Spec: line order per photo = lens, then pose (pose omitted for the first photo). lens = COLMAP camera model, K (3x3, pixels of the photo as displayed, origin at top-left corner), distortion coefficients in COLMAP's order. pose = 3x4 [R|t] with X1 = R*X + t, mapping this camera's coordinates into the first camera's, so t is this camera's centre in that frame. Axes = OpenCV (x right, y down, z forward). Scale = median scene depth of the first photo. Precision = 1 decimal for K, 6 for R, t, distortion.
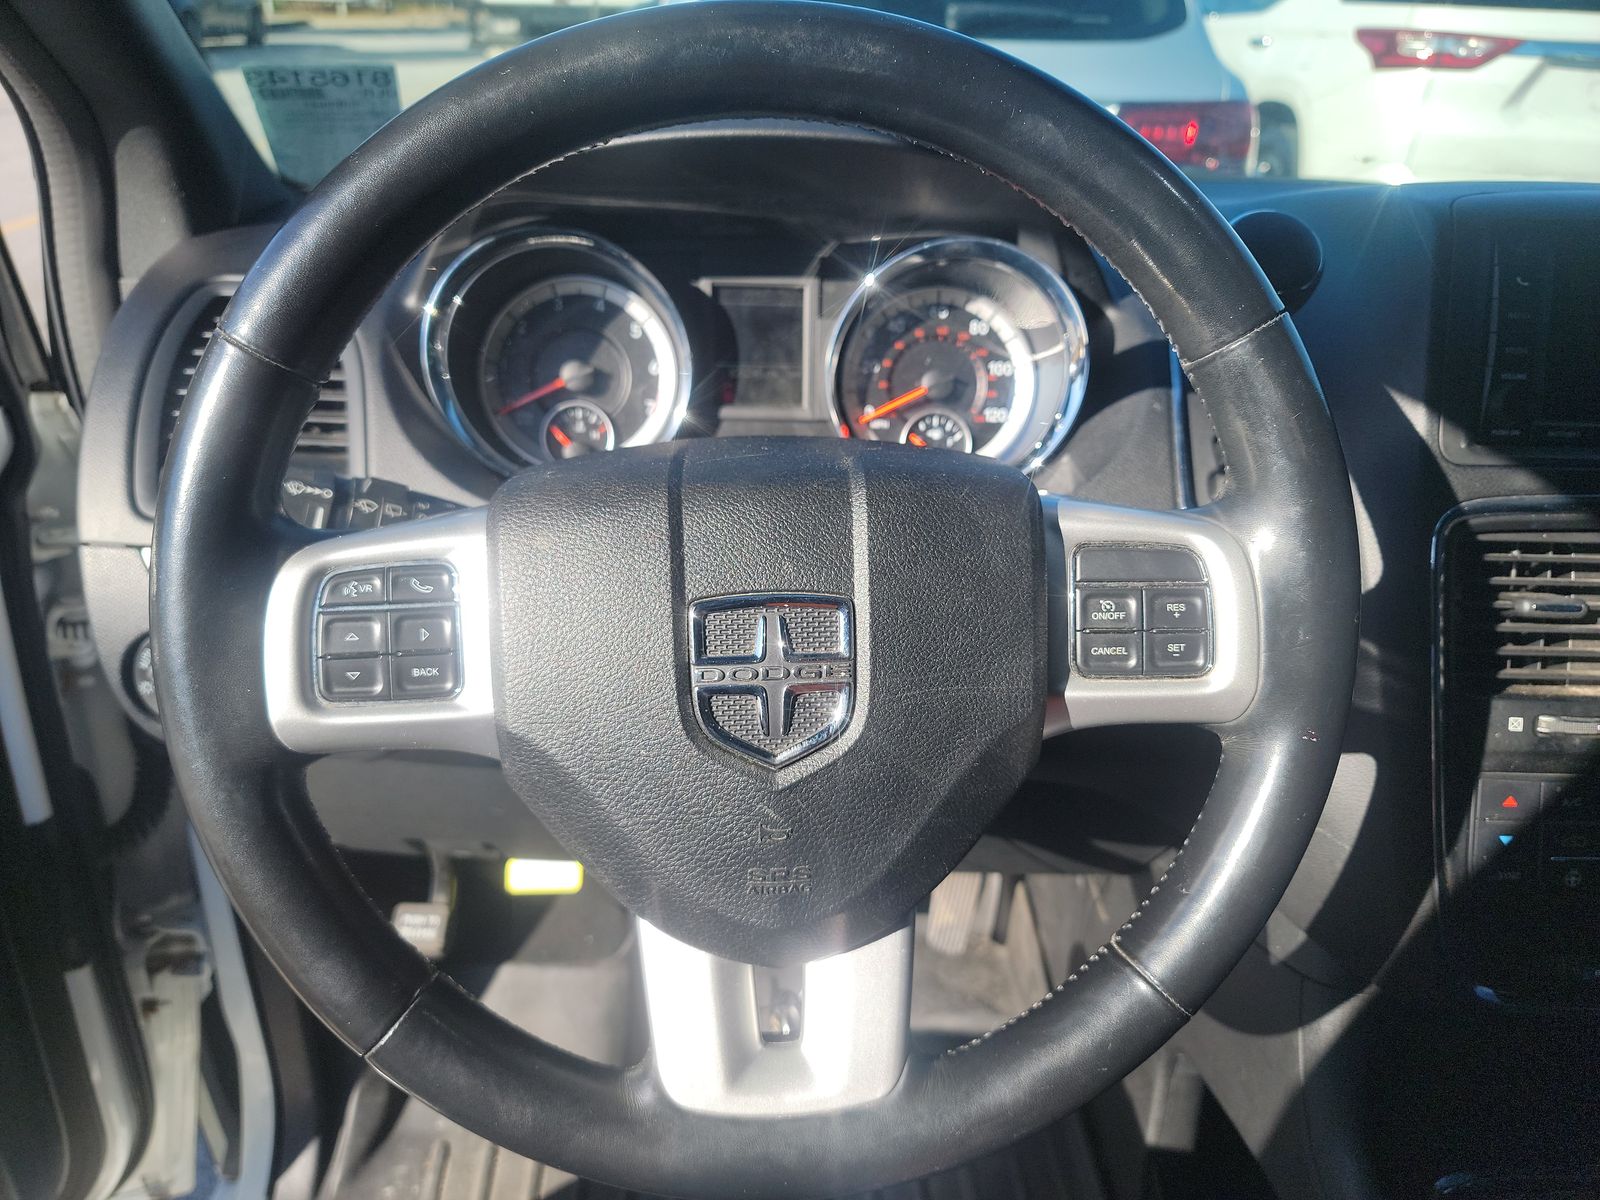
lens RADIAL K [[1130.8, 0, 800.0], [0, 1130.8, 600.0], [0, 0, 1]] dist [0.110687, -0.138441]
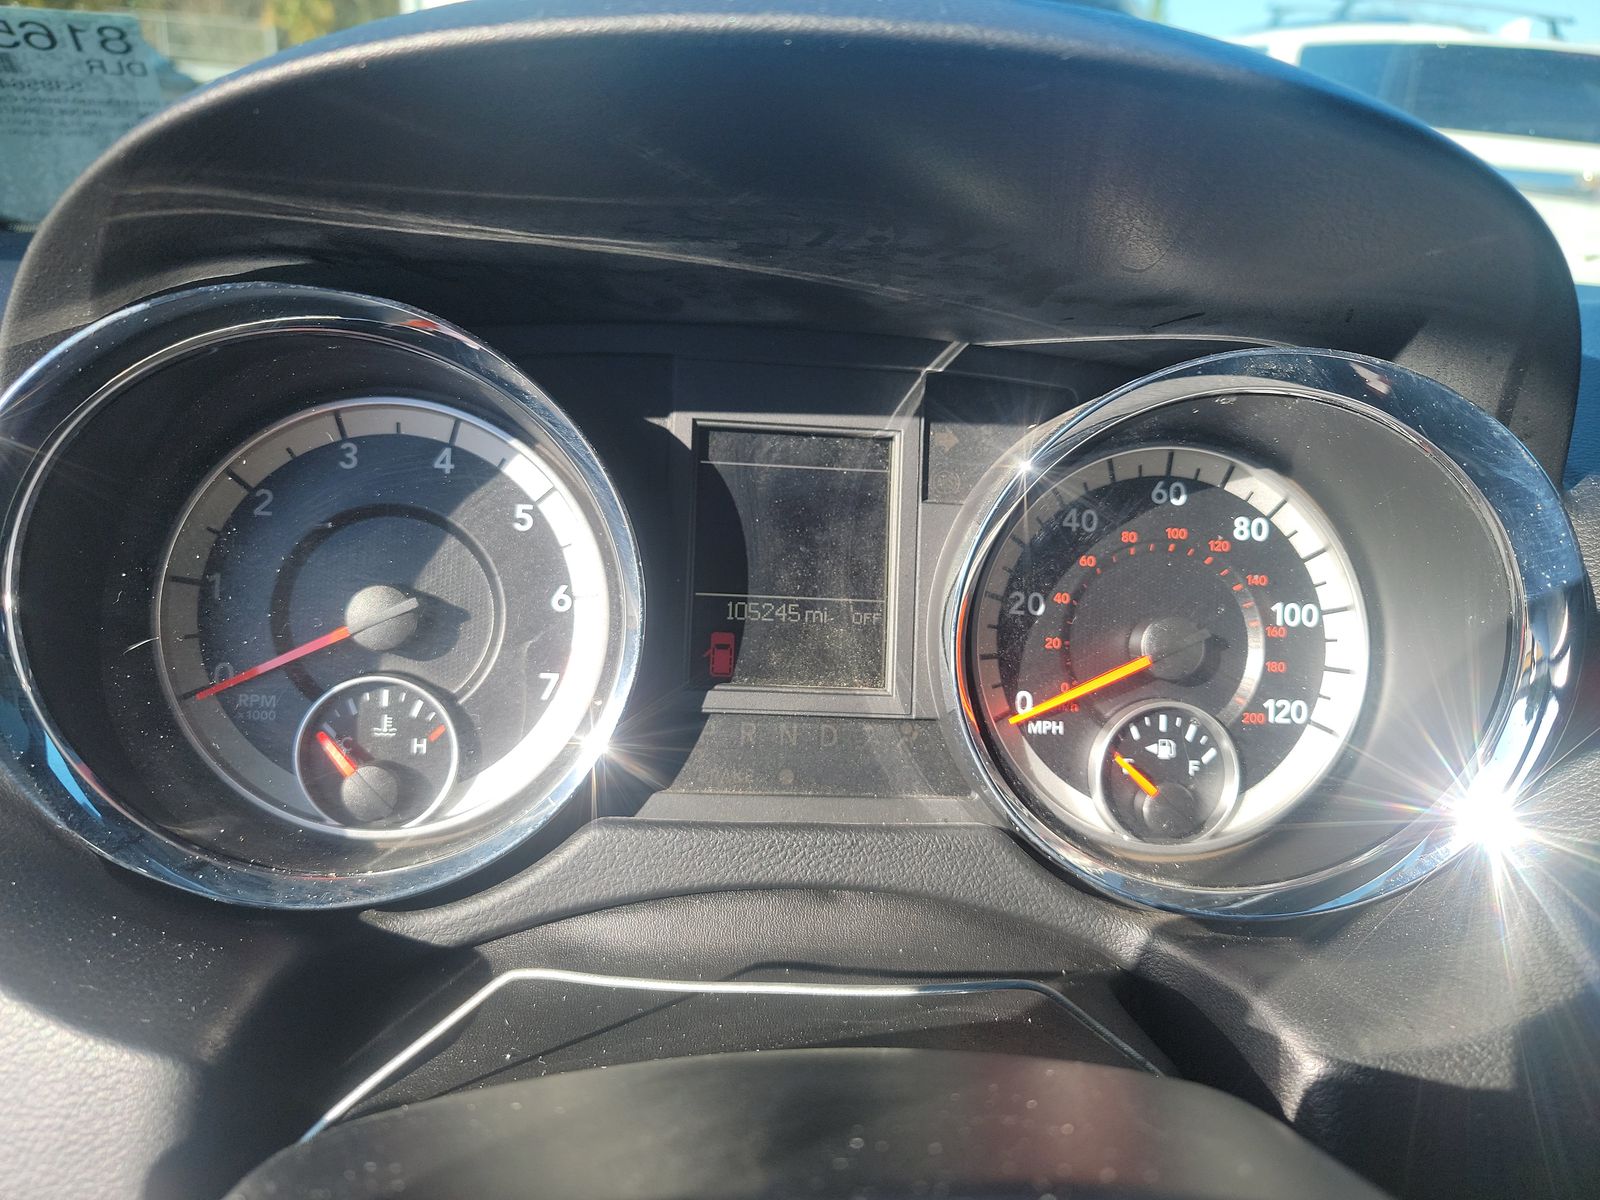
lens RADIAL K [[1130.8, 0, 800.0], [0, 1130.8, 600.0], [0, 0, 1]] dist [0.110687, -0.138441]
pose [[0.997939, 0.024231, 0.059413, -0.059898], [-0.019642, 0.996864, -0.076655, -0.170803], [-0.061084, 0.075330, 0.995286, 0.543016]]
